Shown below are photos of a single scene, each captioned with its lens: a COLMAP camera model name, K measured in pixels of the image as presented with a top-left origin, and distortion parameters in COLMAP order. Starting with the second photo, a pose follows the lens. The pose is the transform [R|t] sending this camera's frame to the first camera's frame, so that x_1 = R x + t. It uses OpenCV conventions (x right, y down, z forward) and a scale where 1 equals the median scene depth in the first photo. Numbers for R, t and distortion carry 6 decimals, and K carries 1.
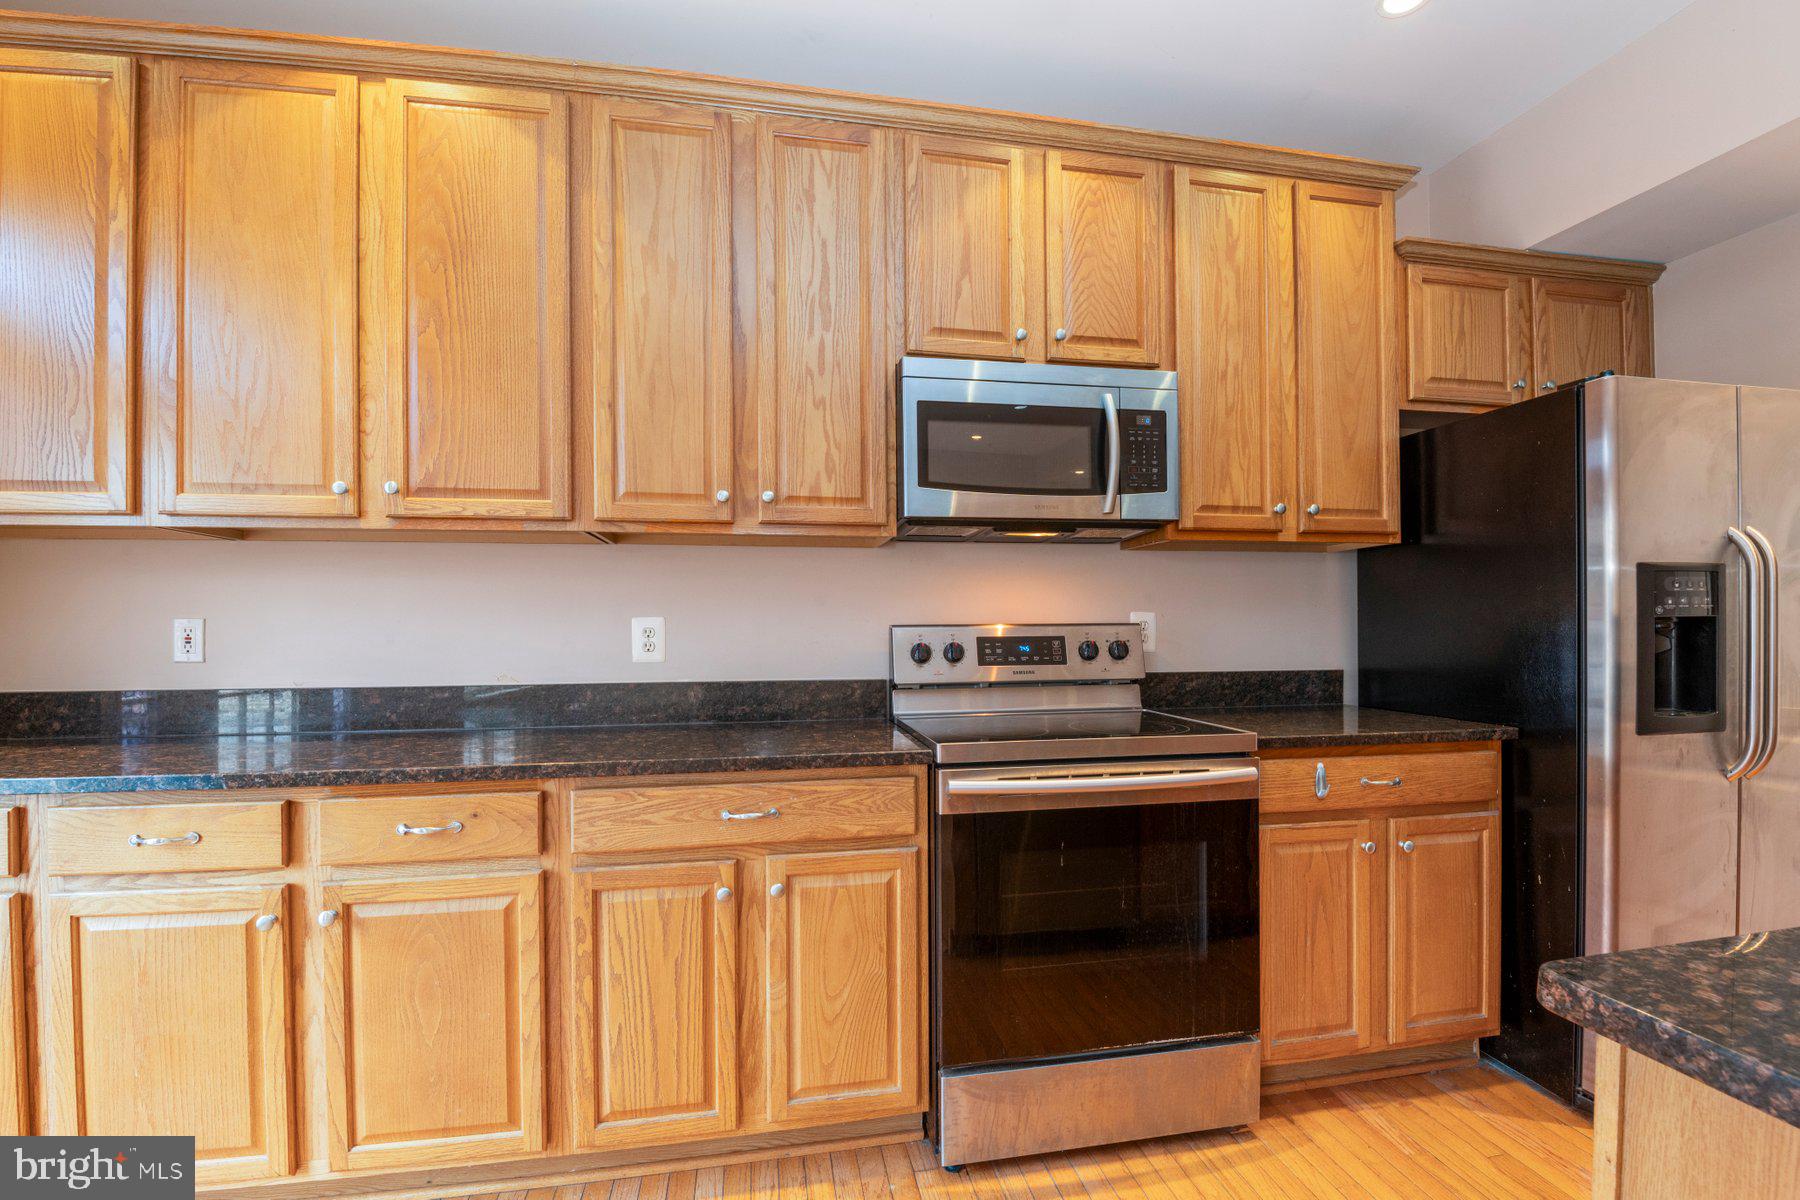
lens RADIAL K [[787.9, 0, 893.7], [0, 787.9, 625.1], [0, 0, 1]] dist [0.000798, -0.012112]
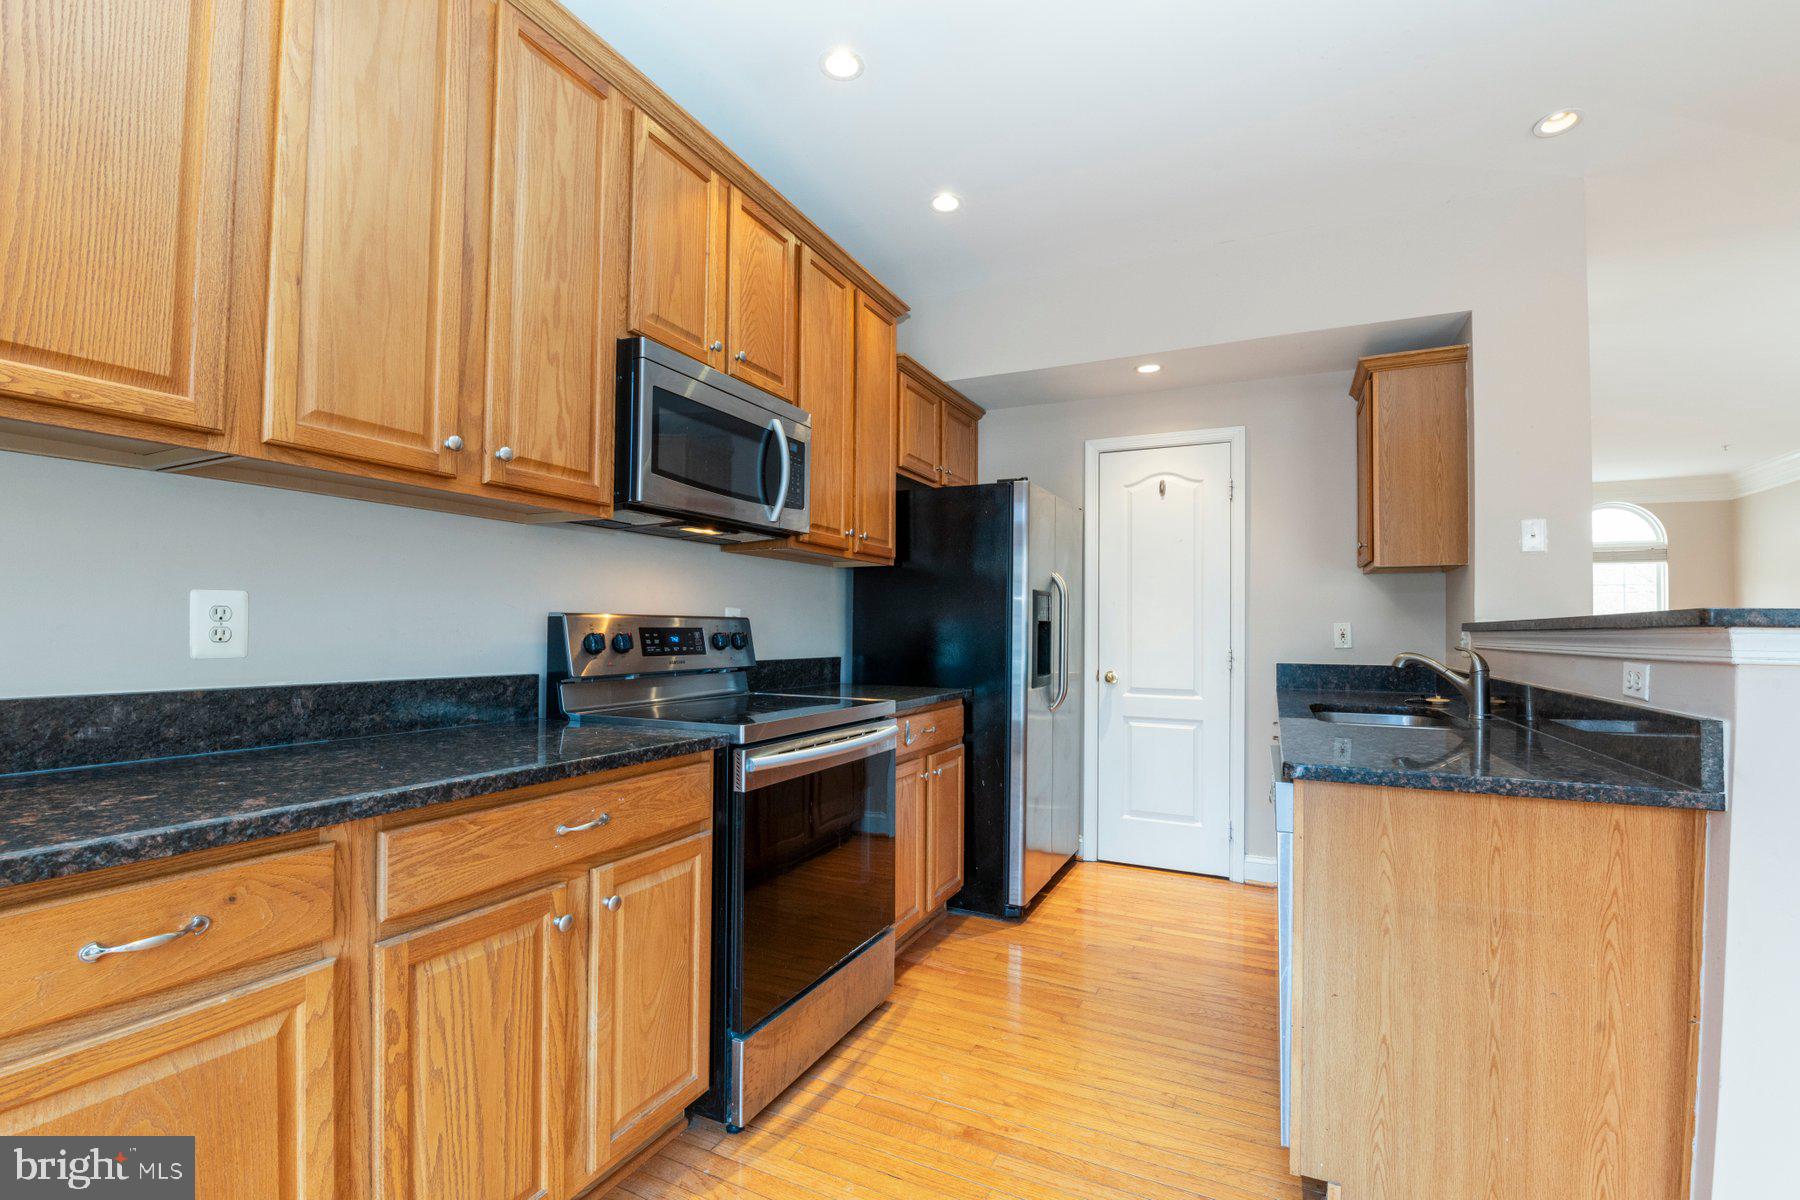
lens RADIAL K [[795.8, 0, 907.5], [0, 795.8, 609.6], [0, 0, 1]] dist [0.001001, -0.012706]
pose [[0.585354, 0.032949, 0.810108, -0.581540], [-0.015808, 0.999448, -0.029228, 0.019077], [-0.810624, 0.004303, 0.585552, 0.162590]]
